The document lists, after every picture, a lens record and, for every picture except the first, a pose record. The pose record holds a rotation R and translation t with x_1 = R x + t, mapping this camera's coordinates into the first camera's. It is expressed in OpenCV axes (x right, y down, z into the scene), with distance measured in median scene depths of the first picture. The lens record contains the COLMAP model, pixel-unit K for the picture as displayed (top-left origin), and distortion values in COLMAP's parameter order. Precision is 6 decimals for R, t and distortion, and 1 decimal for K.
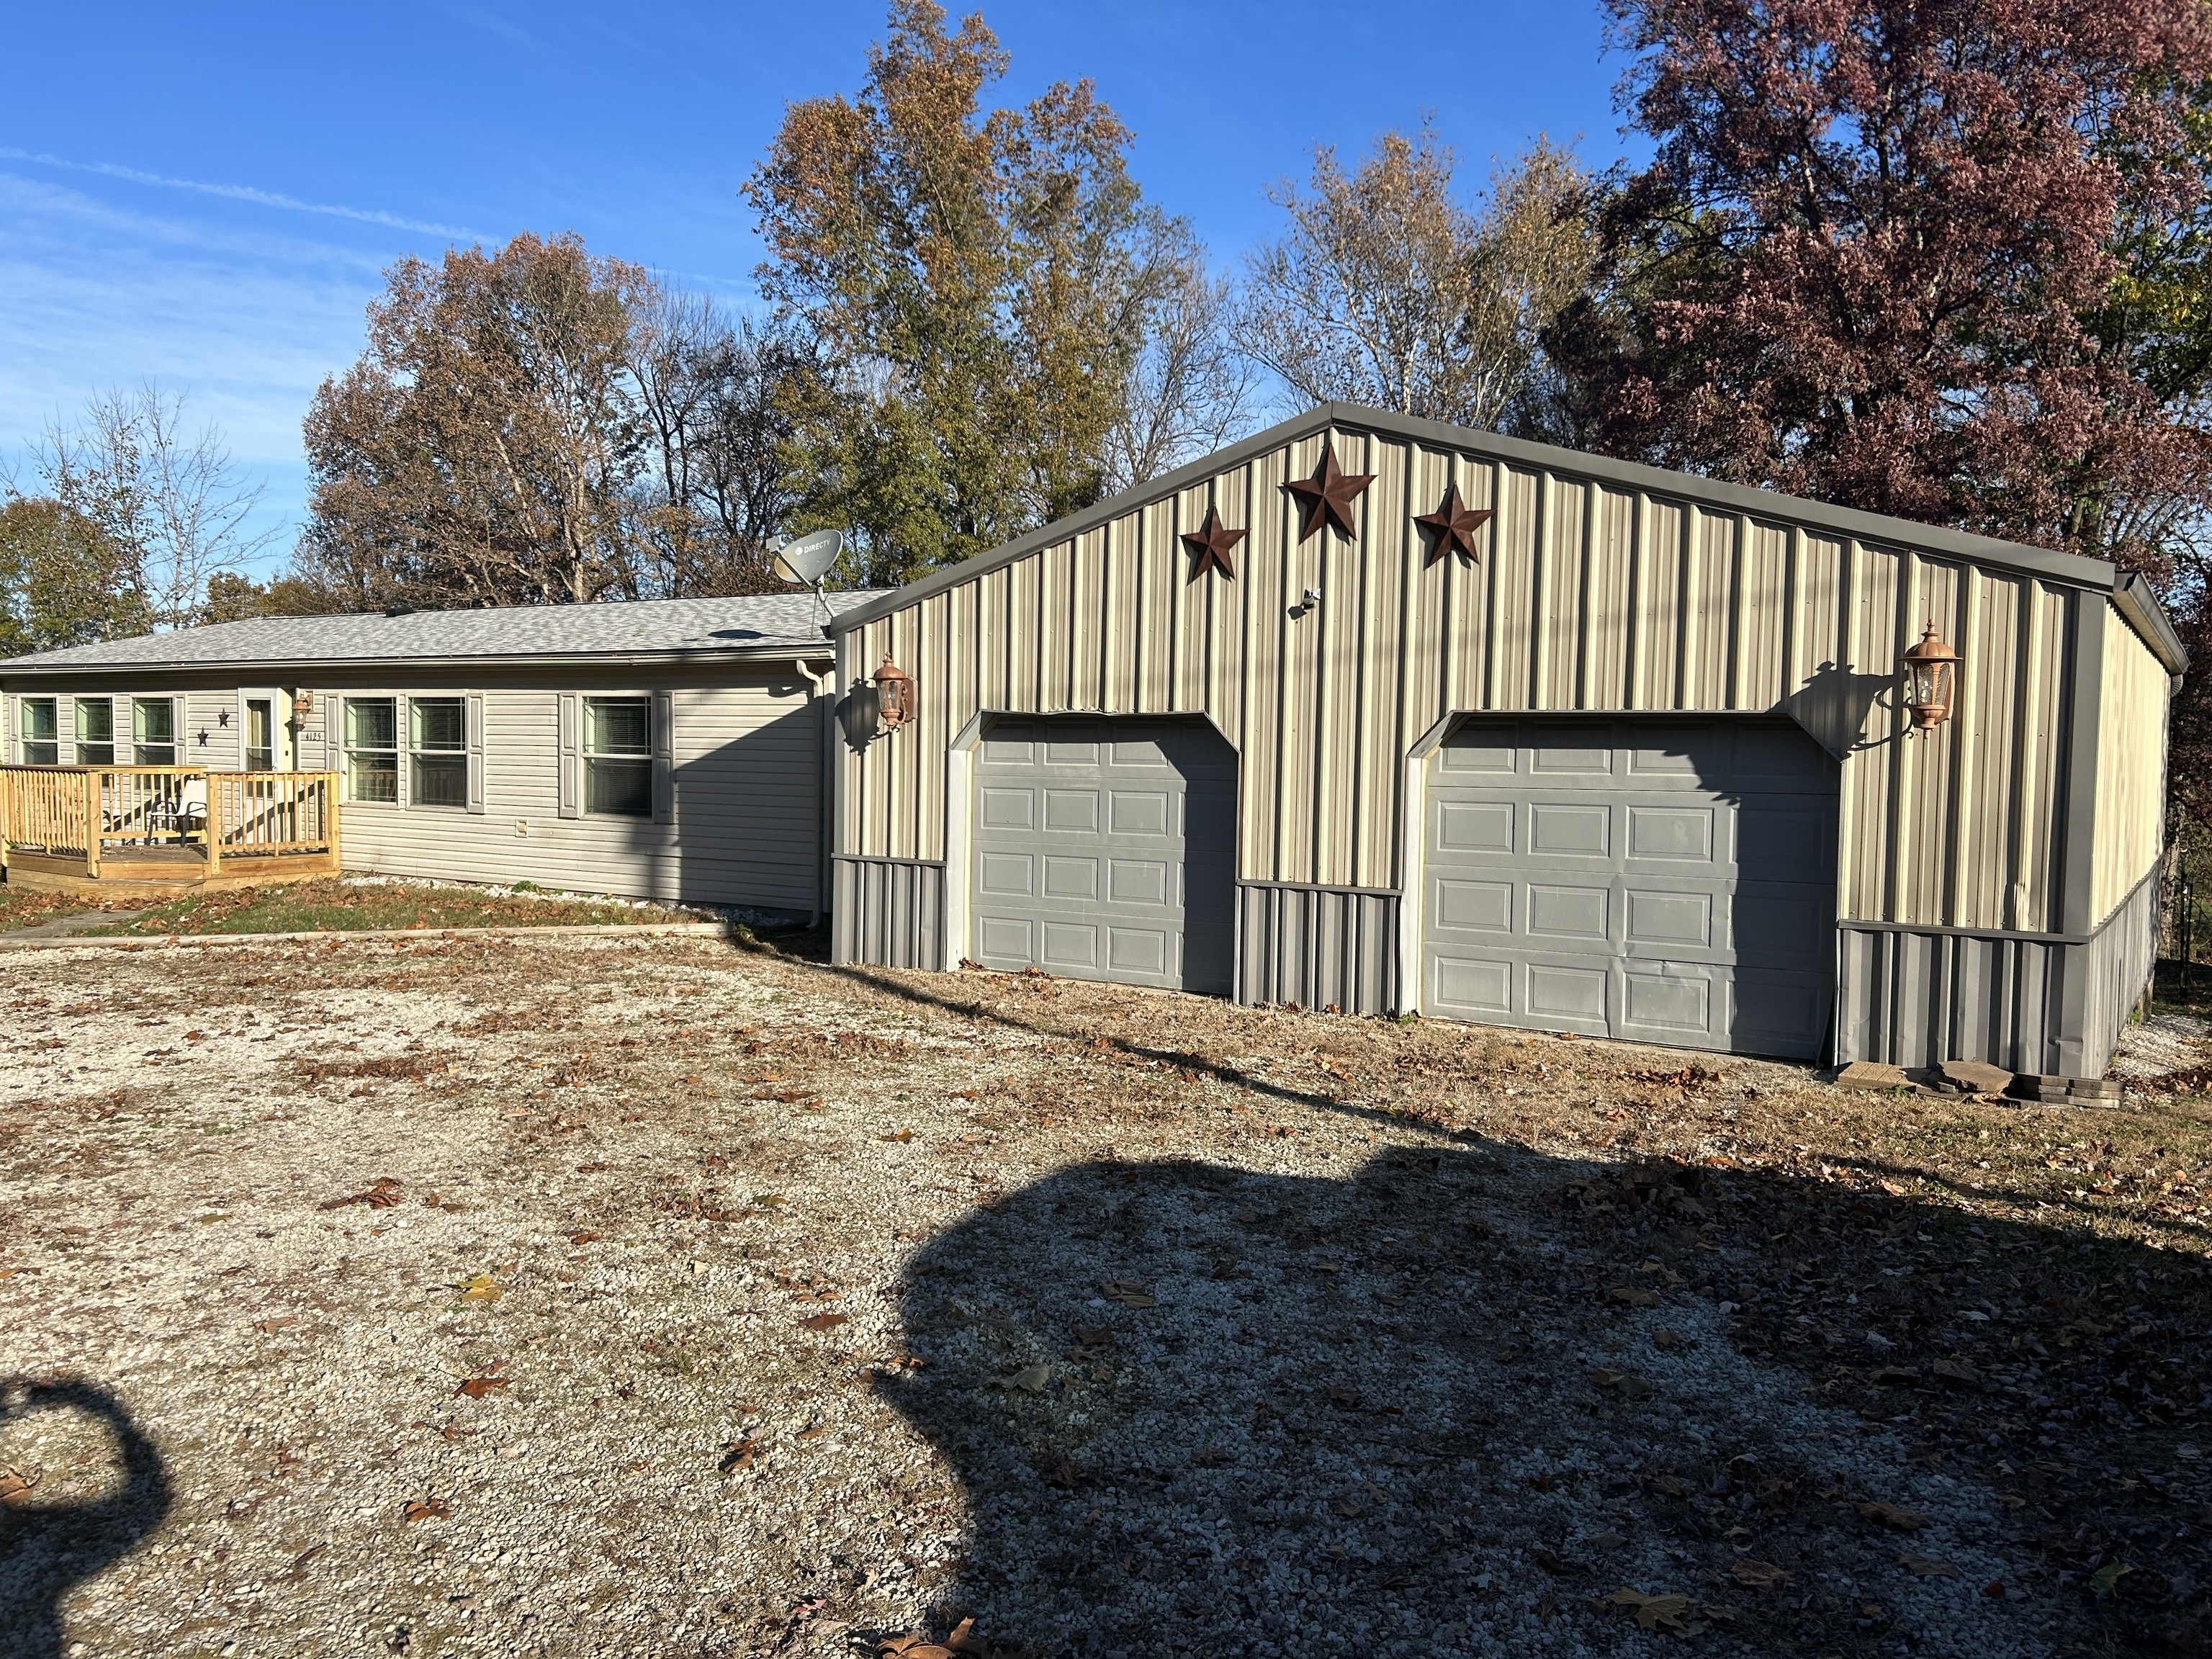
lens RADIAL K [[1664.8, 0, 1106.0], [0, 1664.8, 829.5], [0, 0, 1]] dist [0.055720, -0.061766]
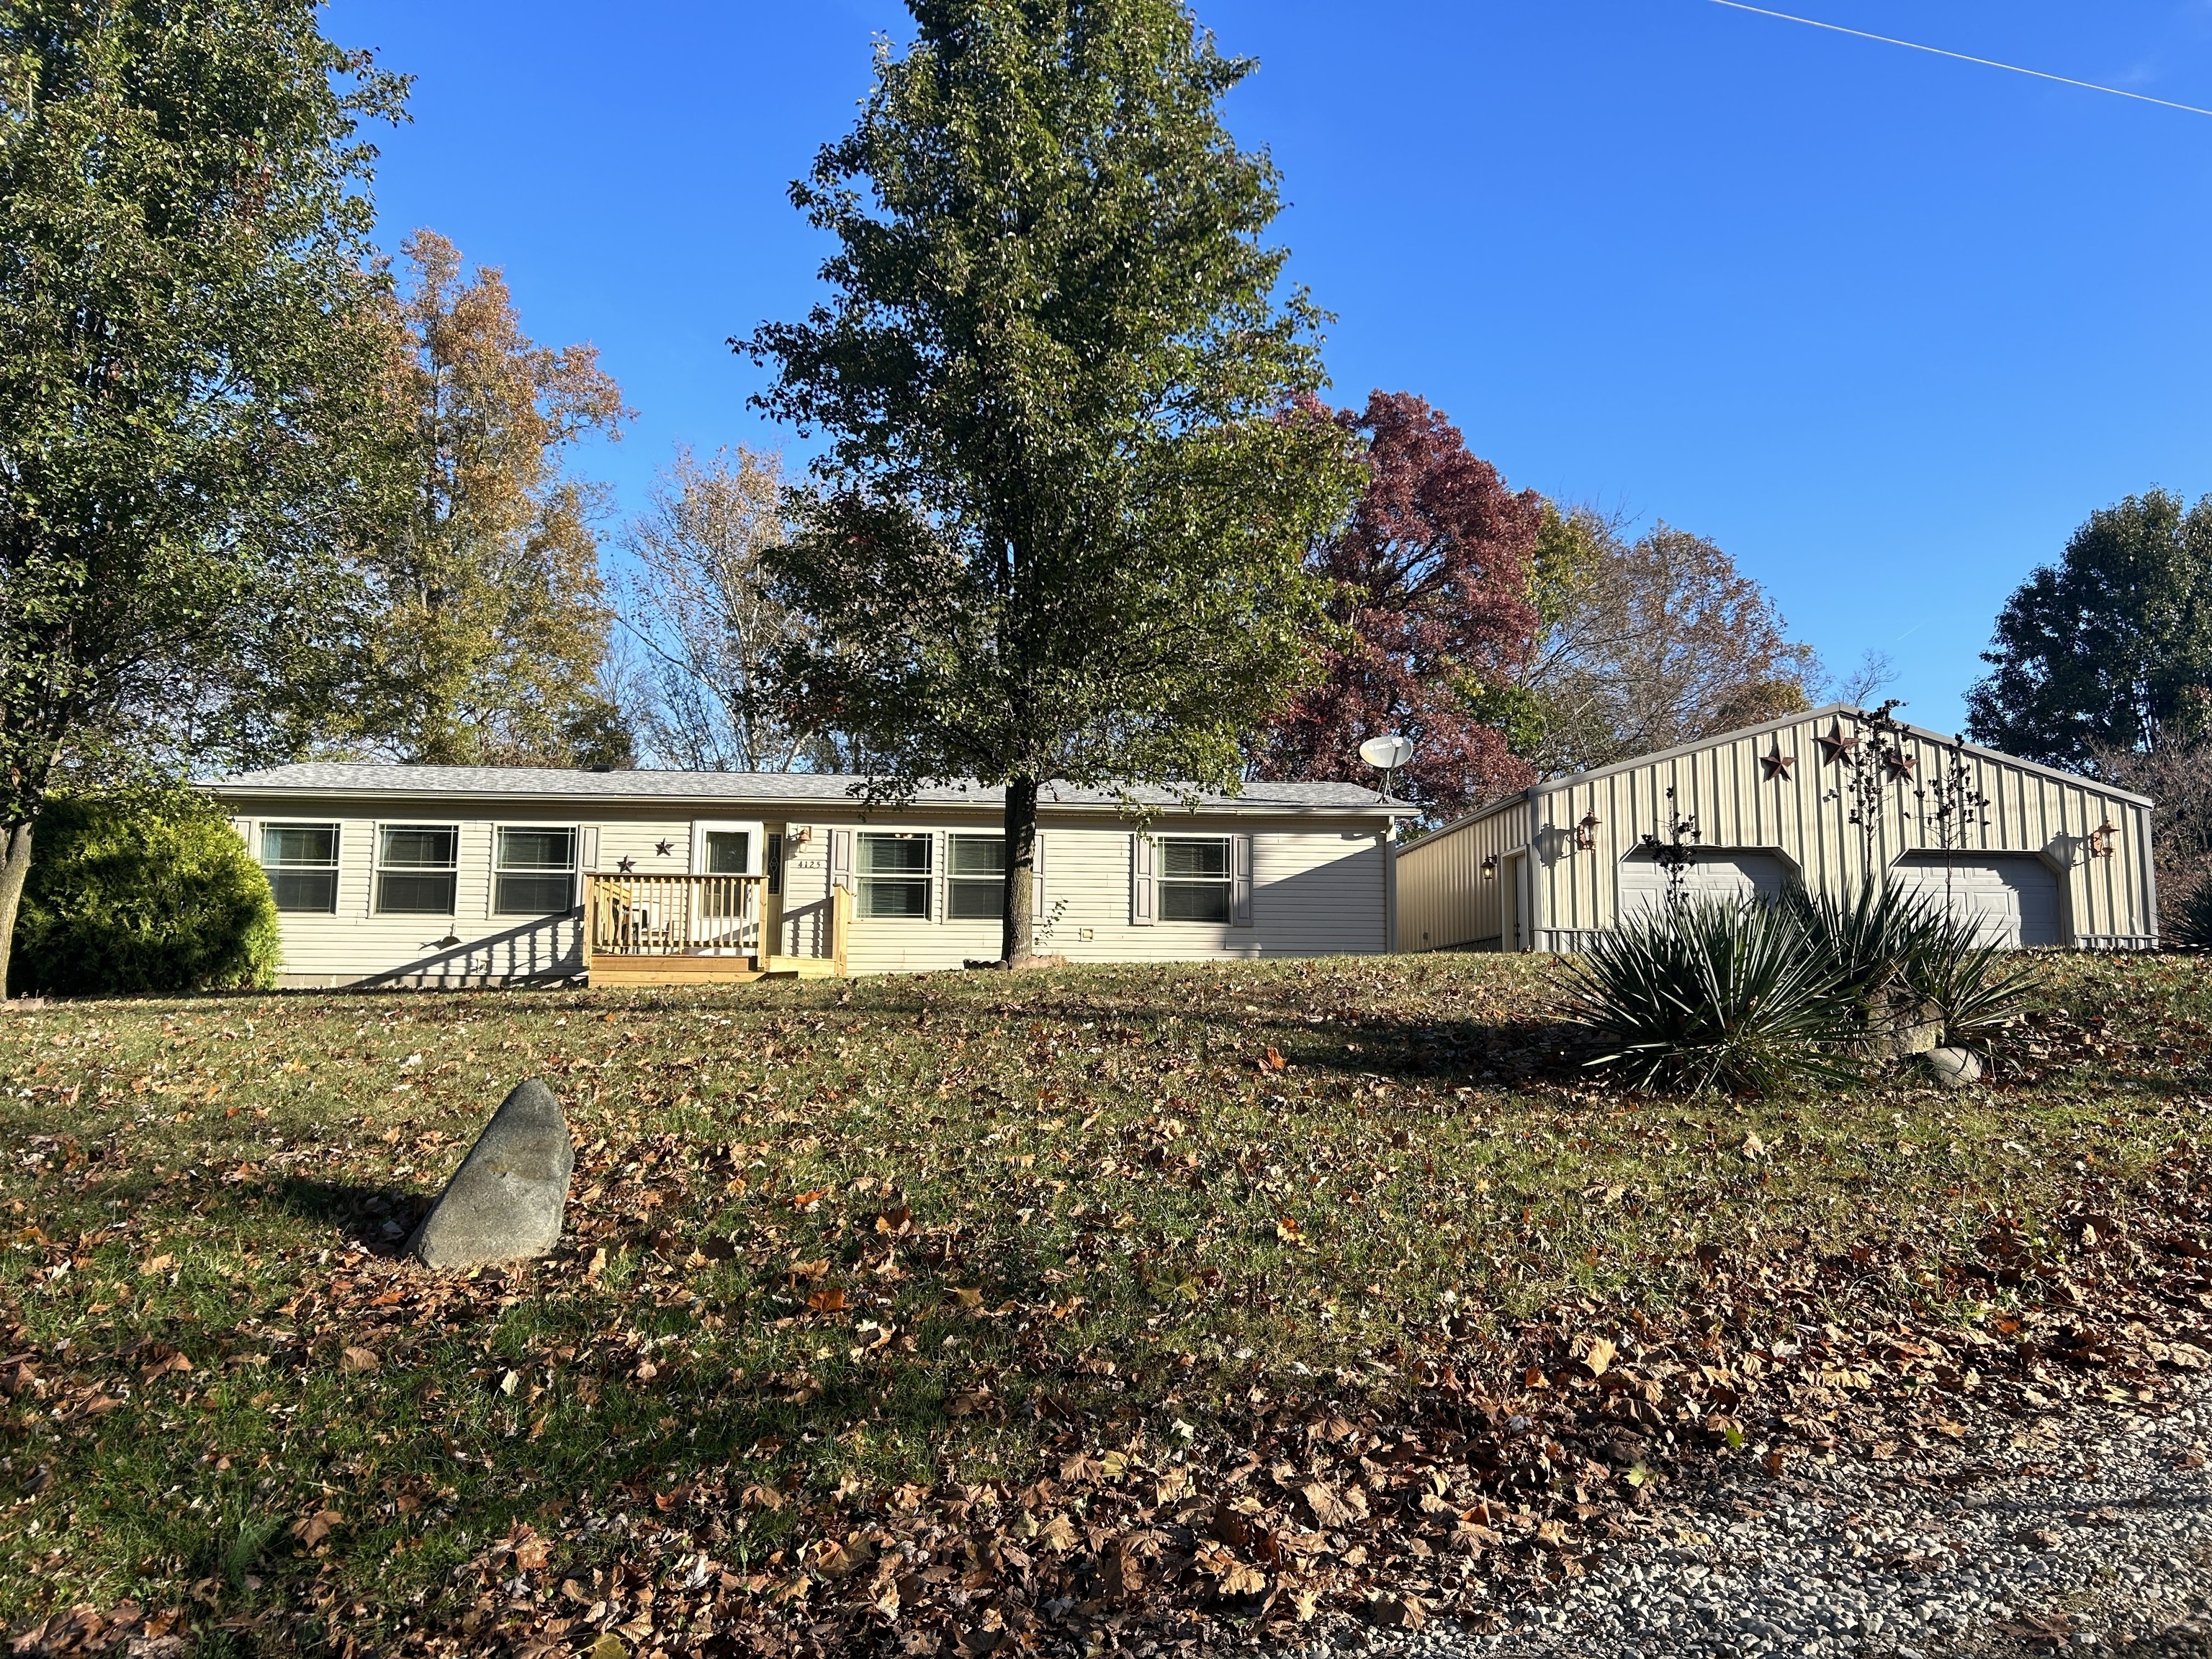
lens RADIAL K [[1664.8, 0, 1106.0], [0, 1664.8, 829.5], [0, 0, 1]] dist [0.055720, -0.061766]
pose [[0.795371, 0.066765, 0.602434, -1.765146], [0.034418, 0.987336, -0.154863, 0.189090], [-0.605144, 0.143908, 0.783001, -0.076535]]
